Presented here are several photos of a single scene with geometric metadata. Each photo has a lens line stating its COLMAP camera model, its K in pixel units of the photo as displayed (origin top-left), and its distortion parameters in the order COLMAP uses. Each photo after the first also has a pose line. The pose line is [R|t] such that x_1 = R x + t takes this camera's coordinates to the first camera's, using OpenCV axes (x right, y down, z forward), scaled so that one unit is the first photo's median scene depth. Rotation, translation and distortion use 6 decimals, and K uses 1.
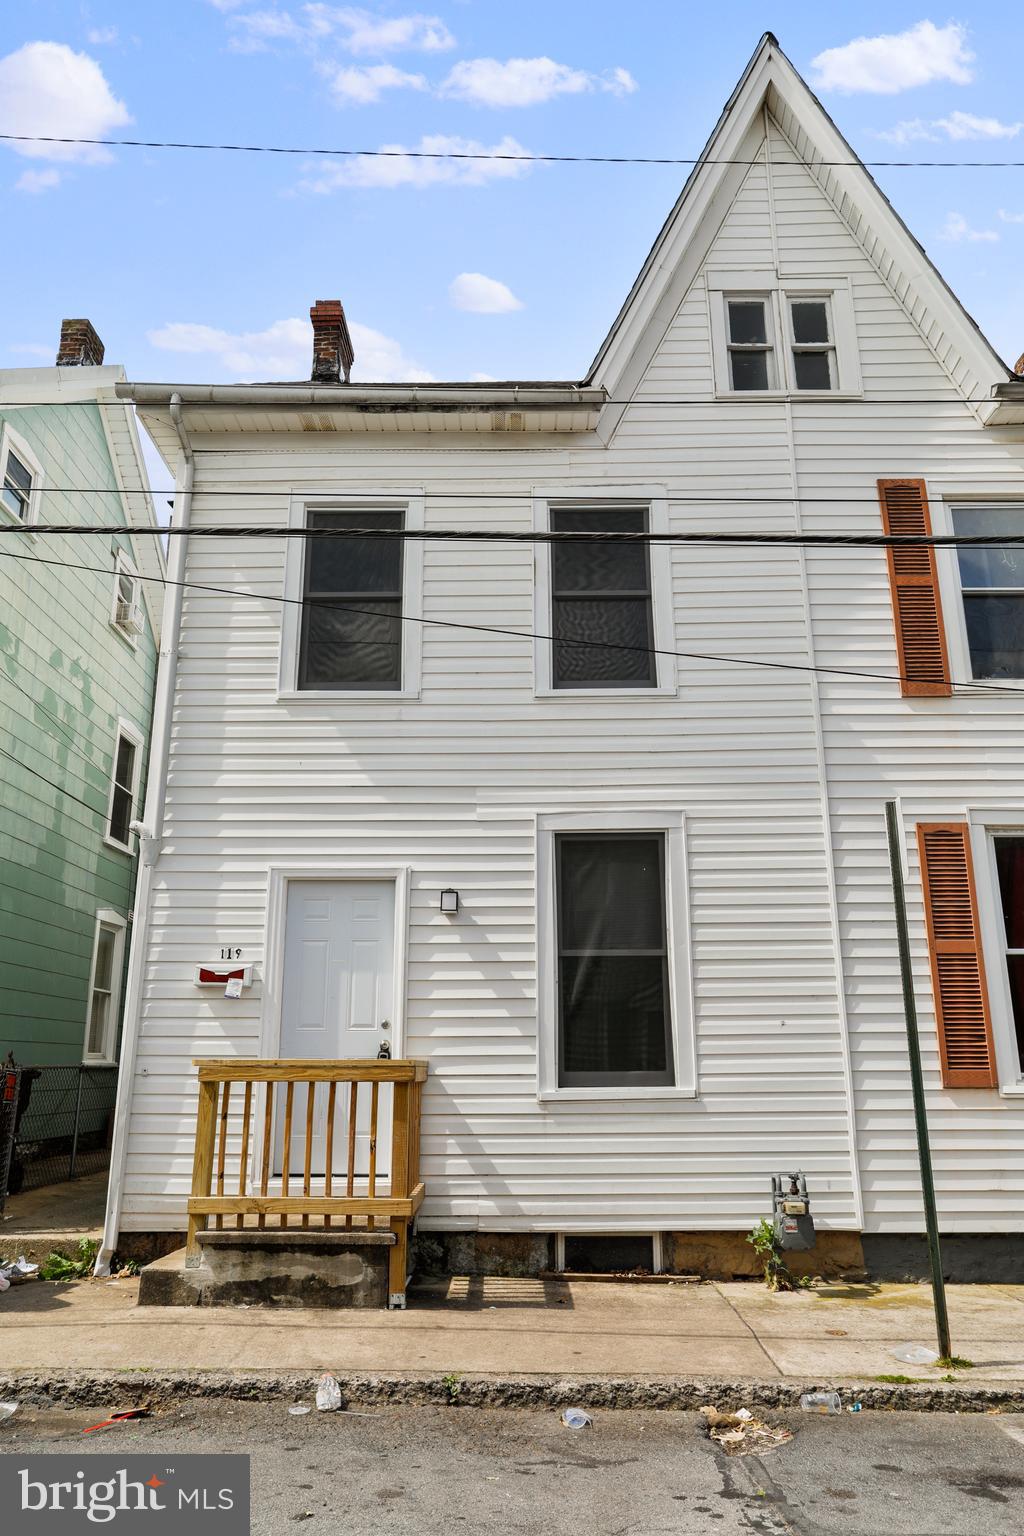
lens RADIAL K [[1097.1, 0, 512.0], [0, 1097.1, 768.0], [0, 0, 1]] dist [-0.015398, 0.023979]
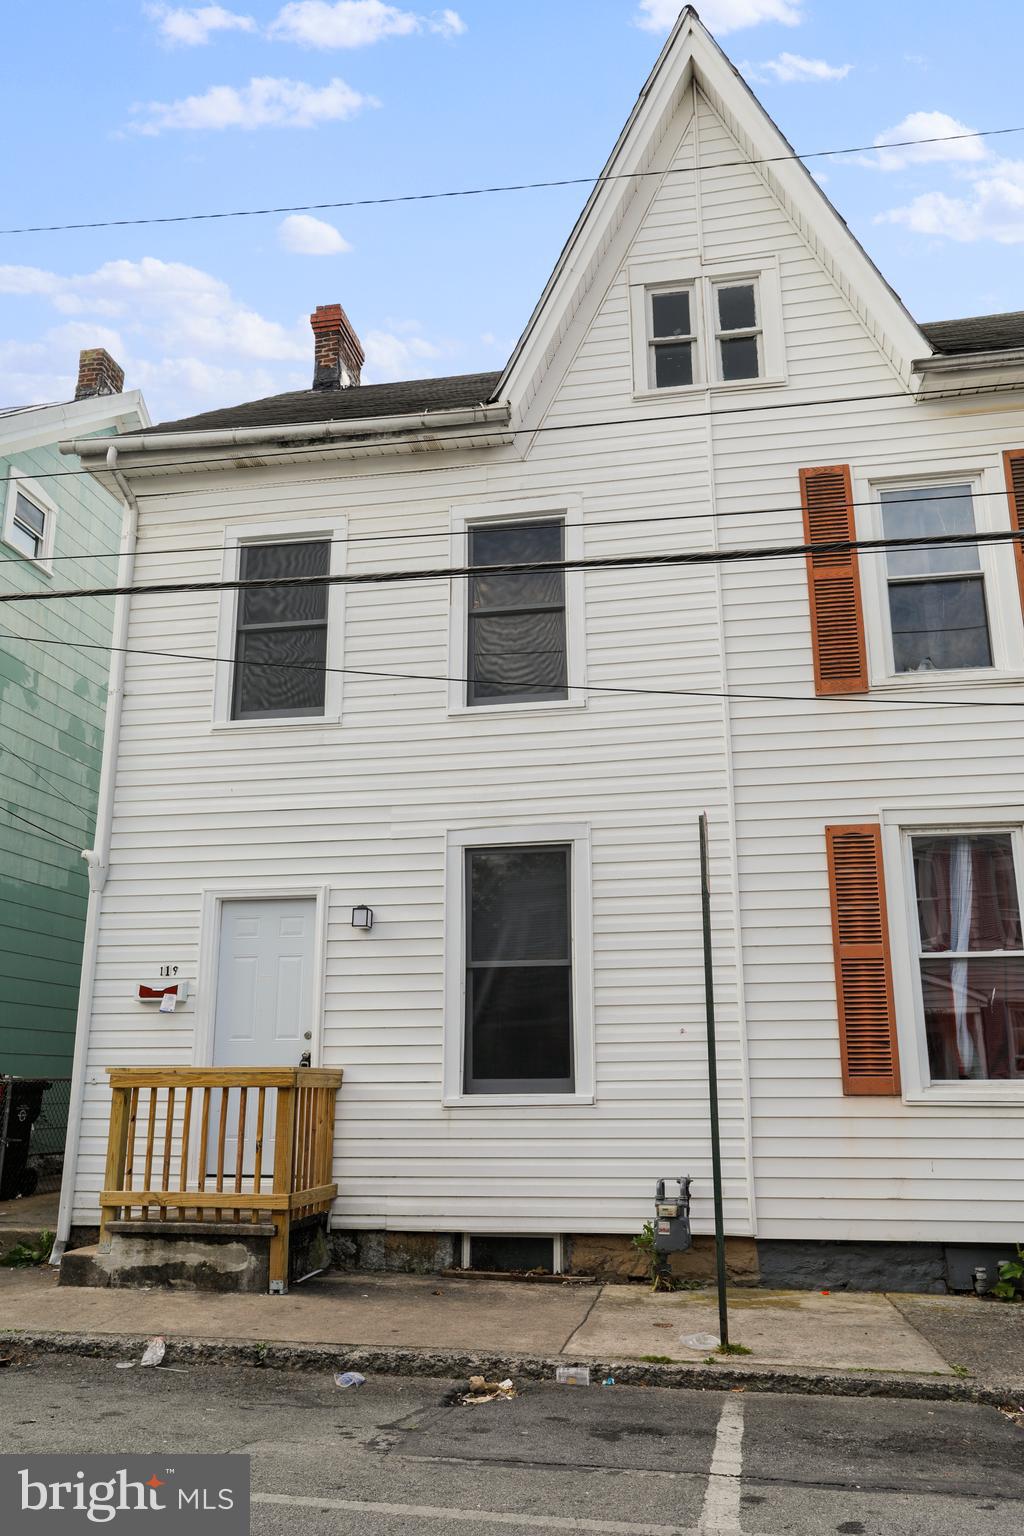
lens RADIAL K [[1234.7, 0, 511.9], [0, 1234.7, 768.2], [0, 0, 1]] dist [0.009953, 0.001540]
pose [[0.984918, -0.044570, -0.167182, 0.295284], [0.047034, 0.998835, 0.010808, -0.027372], [0.166505, -0.018509, 0.985867, -0.141110]]
